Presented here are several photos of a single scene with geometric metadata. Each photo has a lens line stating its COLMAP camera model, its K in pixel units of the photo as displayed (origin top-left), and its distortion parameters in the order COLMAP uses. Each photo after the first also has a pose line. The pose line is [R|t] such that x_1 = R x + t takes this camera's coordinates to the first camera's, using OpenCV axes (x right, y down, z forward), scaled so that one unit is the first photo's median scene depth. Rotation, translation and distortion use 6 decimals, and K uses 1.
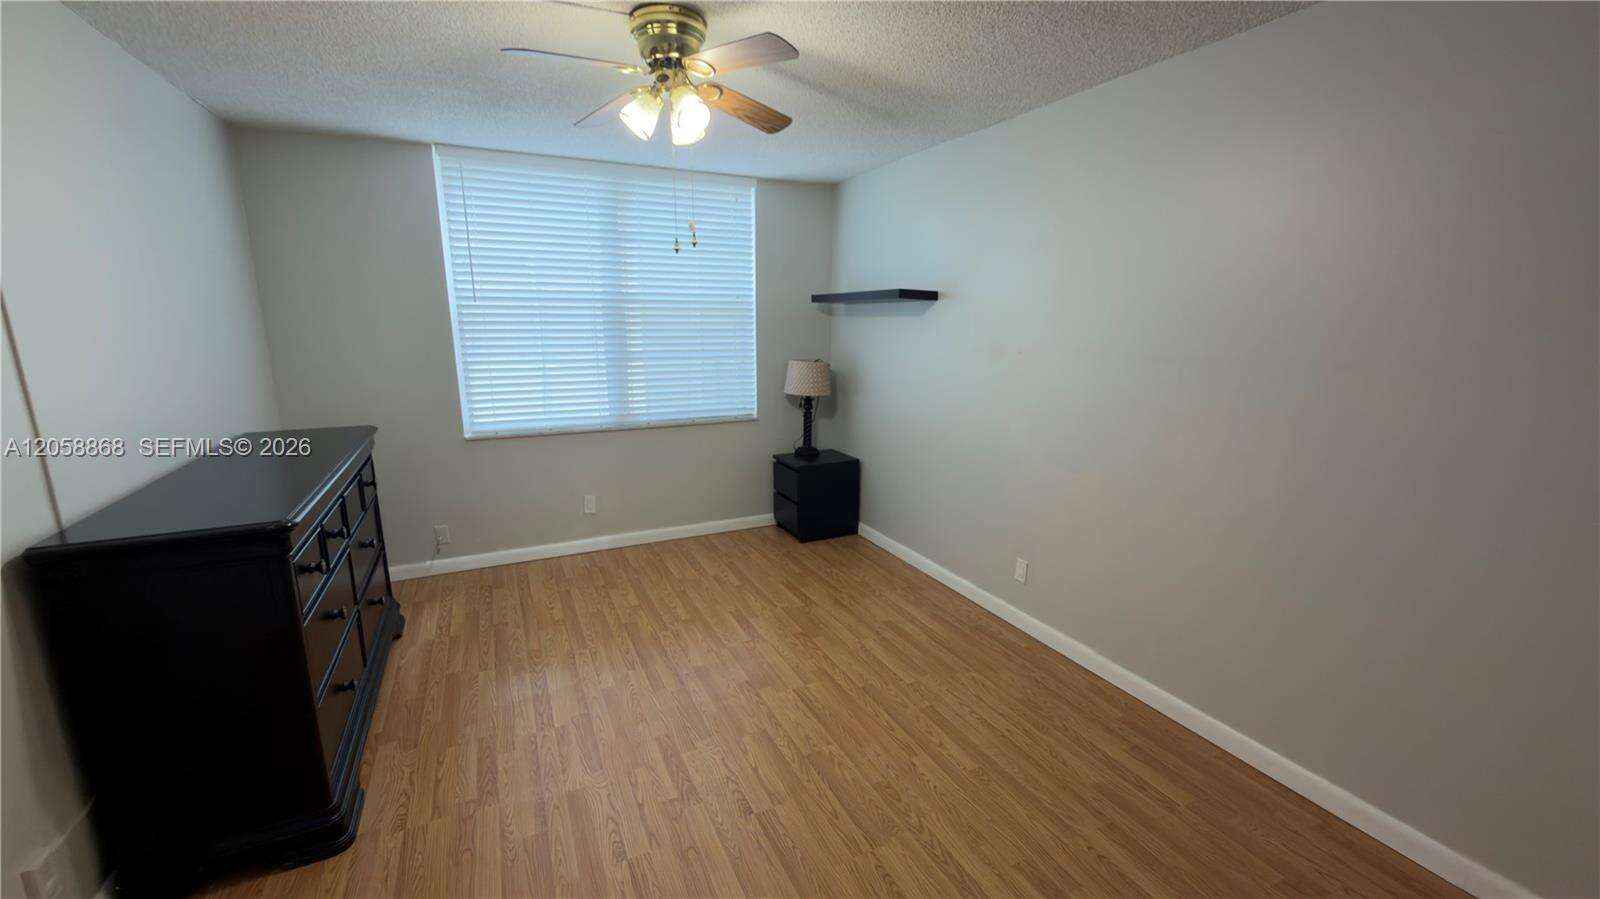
lens RADIAL K [[646.0, 0, 836.0], [0, 646.0, 455.6], [0, 0, 1]] dist [0.000431, 0.000022]
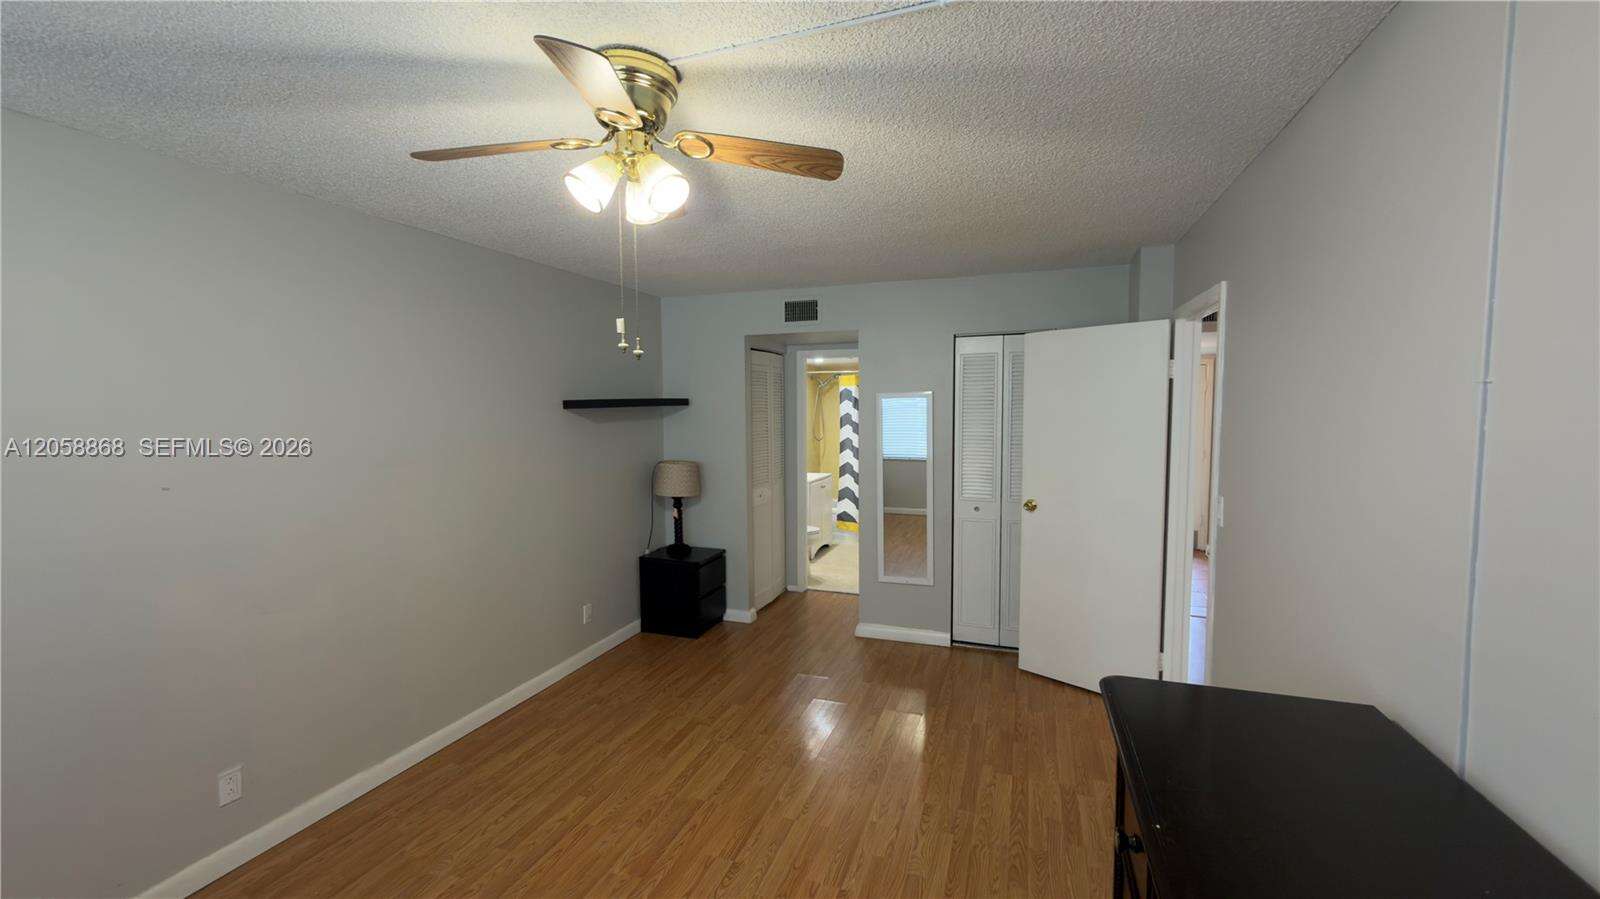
lens RADIAL K [[639.5, 0, 800.0], [0, 639.5, 449.5], [0, 0, 1]] dist [-0.000633, -0.000038]
pose [[-0.680342, -0.041234, 0.731734, -0.908749], [0.164179, 0.964468, 0.206997, -0.310575], [-0.714269, 0.260964, -0.649398, 1.347586]]
